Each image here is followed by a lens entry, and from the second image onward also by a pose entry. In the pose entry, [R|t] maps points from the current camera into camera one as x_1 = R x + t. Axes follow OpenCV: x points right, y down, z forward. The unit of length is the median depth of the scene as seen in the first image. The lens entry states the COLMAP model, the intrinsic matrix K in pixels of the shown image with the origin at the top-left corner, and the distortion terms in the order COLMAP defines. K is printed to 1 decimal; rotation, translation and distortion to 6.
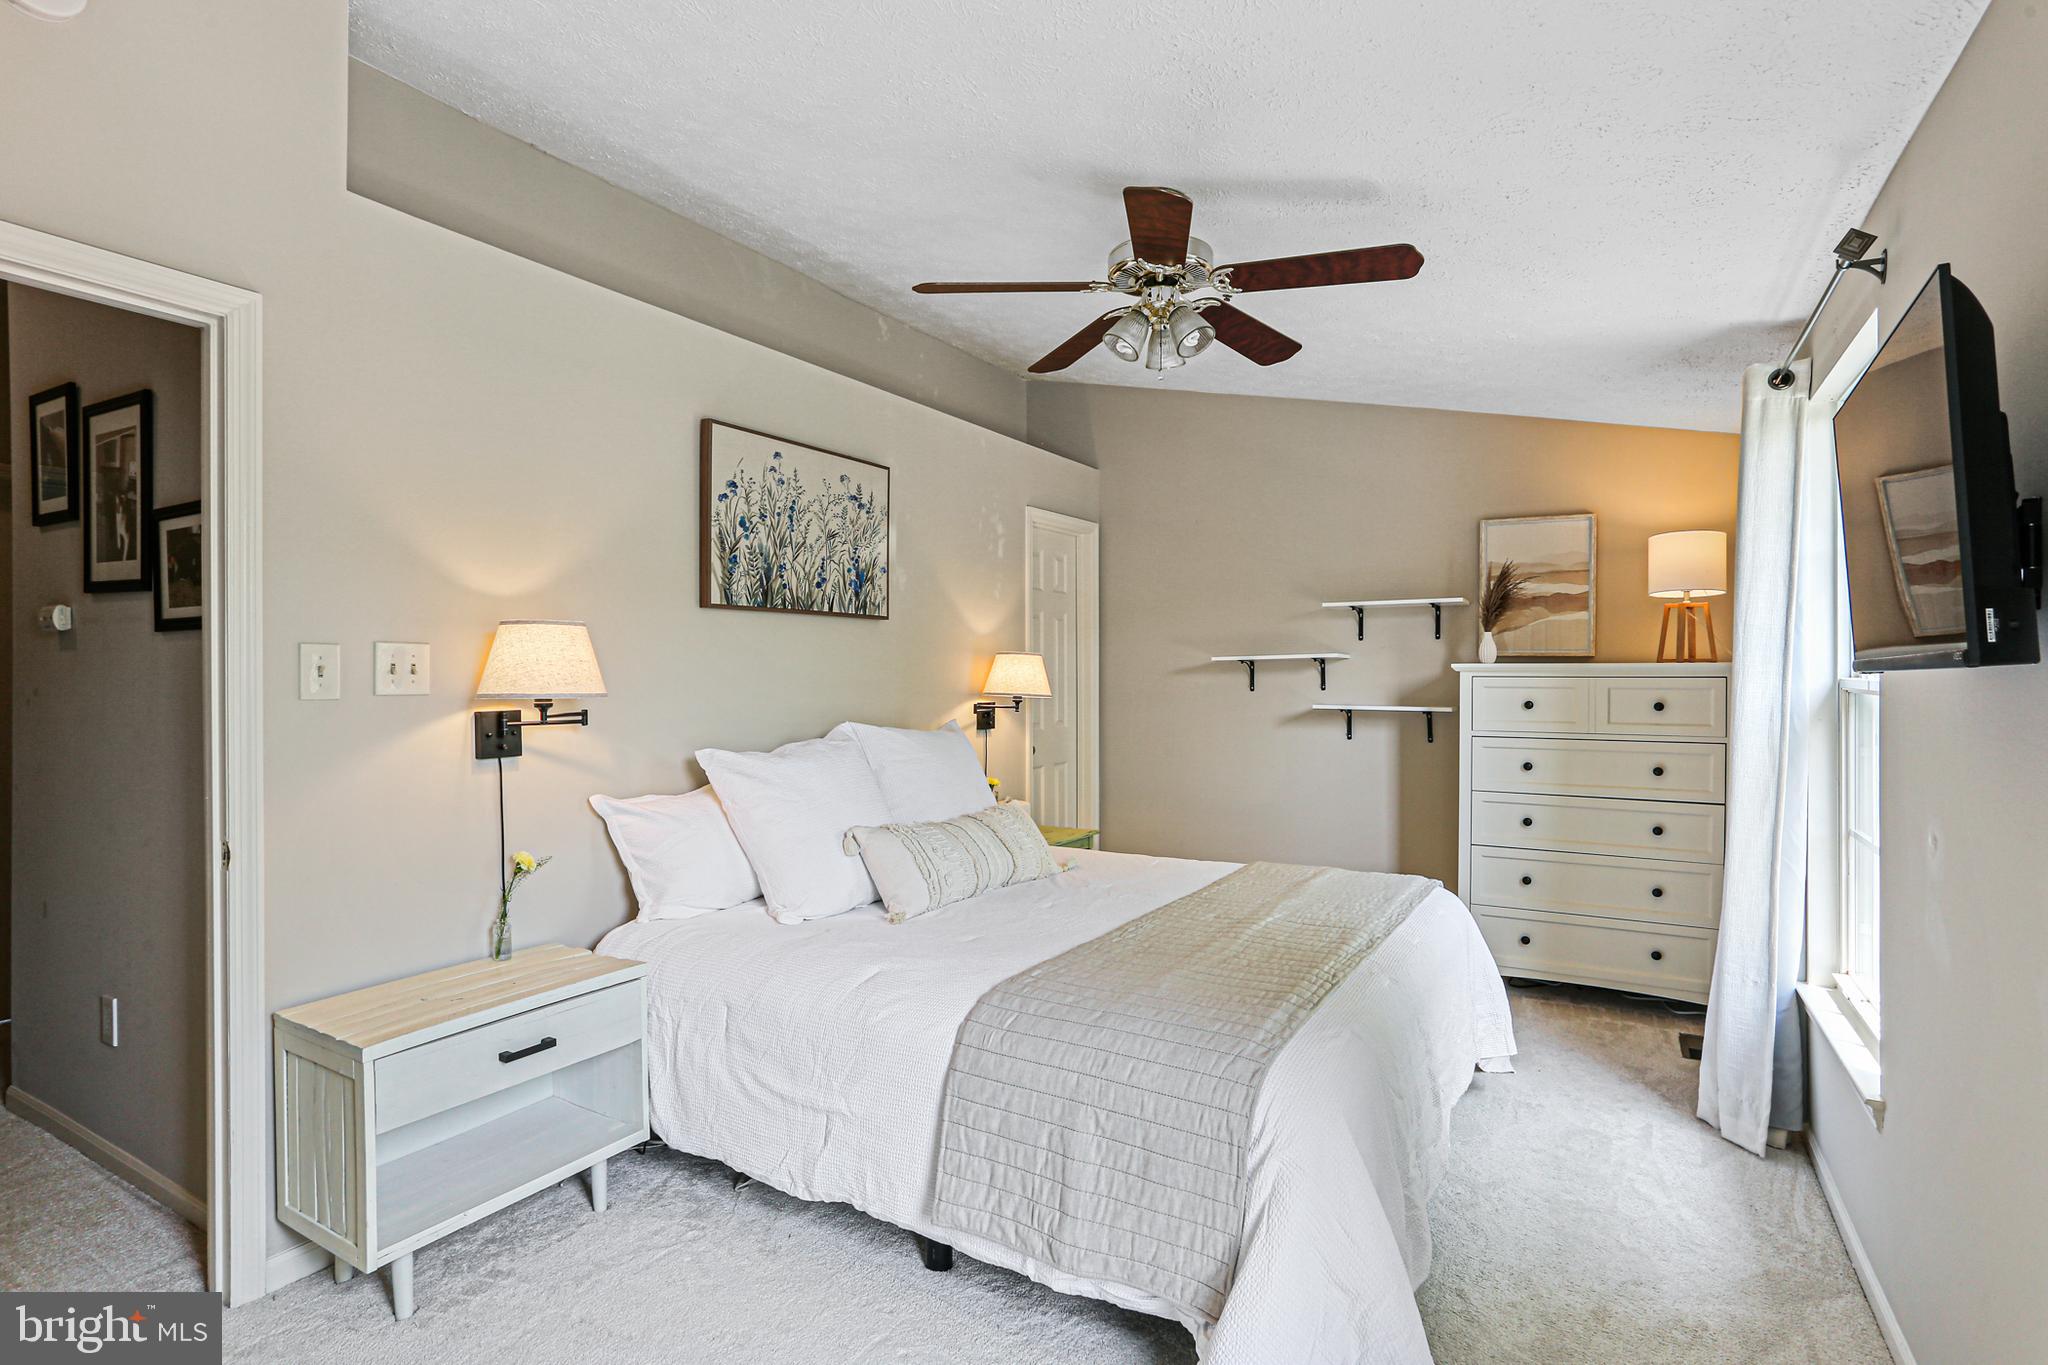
lens RADIAL K [[1006.3, 0, 1022.1], [0, 1006.3, 677.6], [0, 0, 1]] dist [-0.039138, 0.019791]
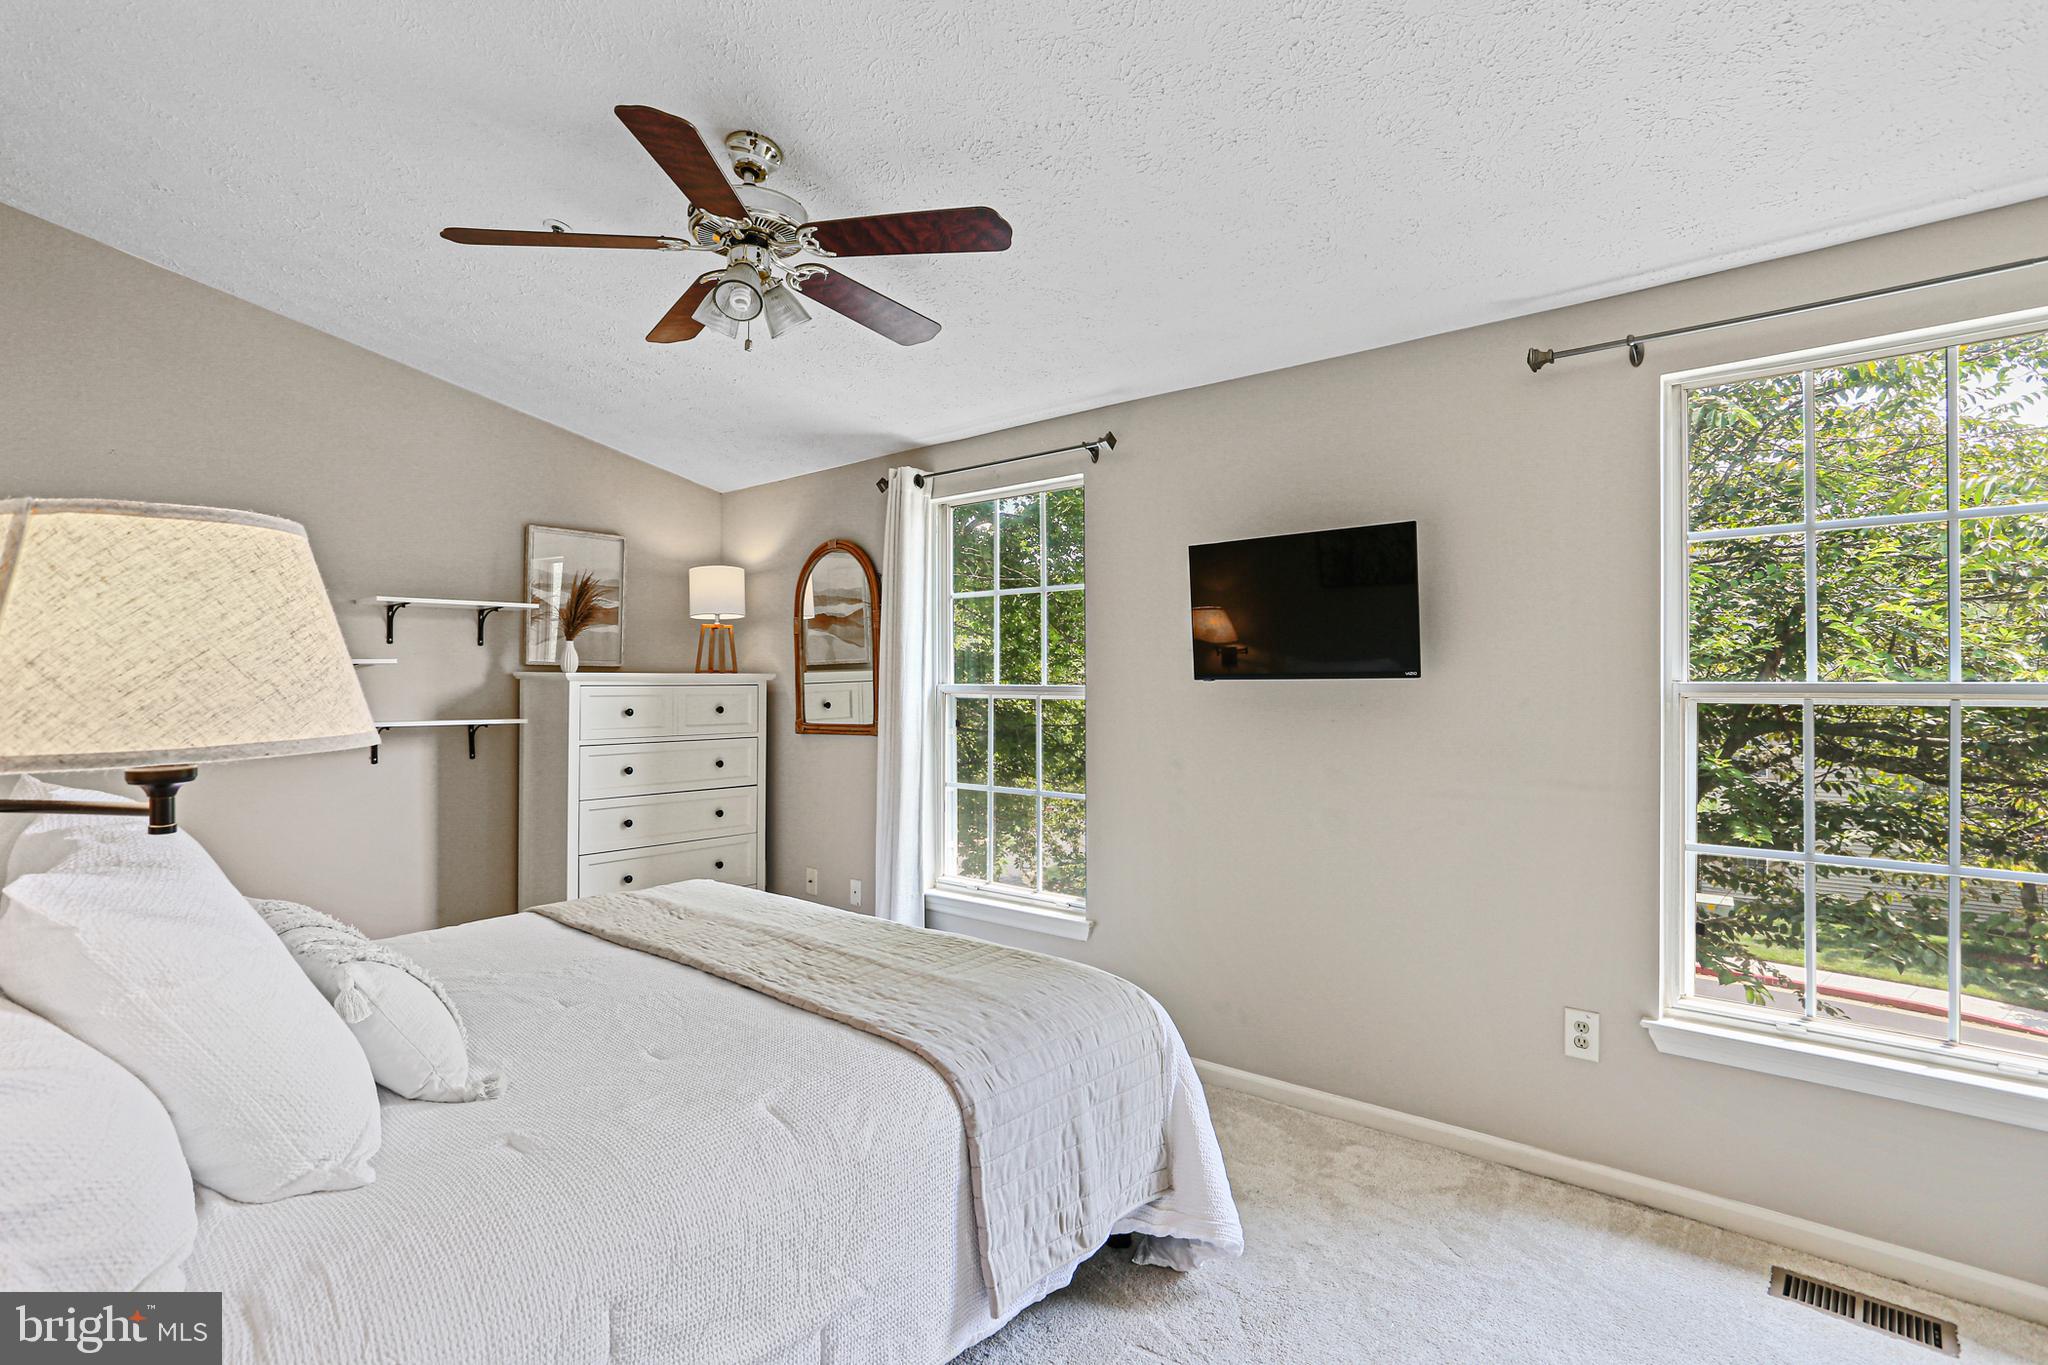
lens RADIAL K [[1006.3, 0, 1018.5], [0, 1006.3, 683.8], [0, 0, 1]] dist [-0.039138, 0.019791]
pose [[0.156737, -0.001820, 0.987639, -0.473621], [0.007217, 0.999974, 0.000698, -0.000654], [-0.987614, 0.007019, 0.156746, 0.425722]]
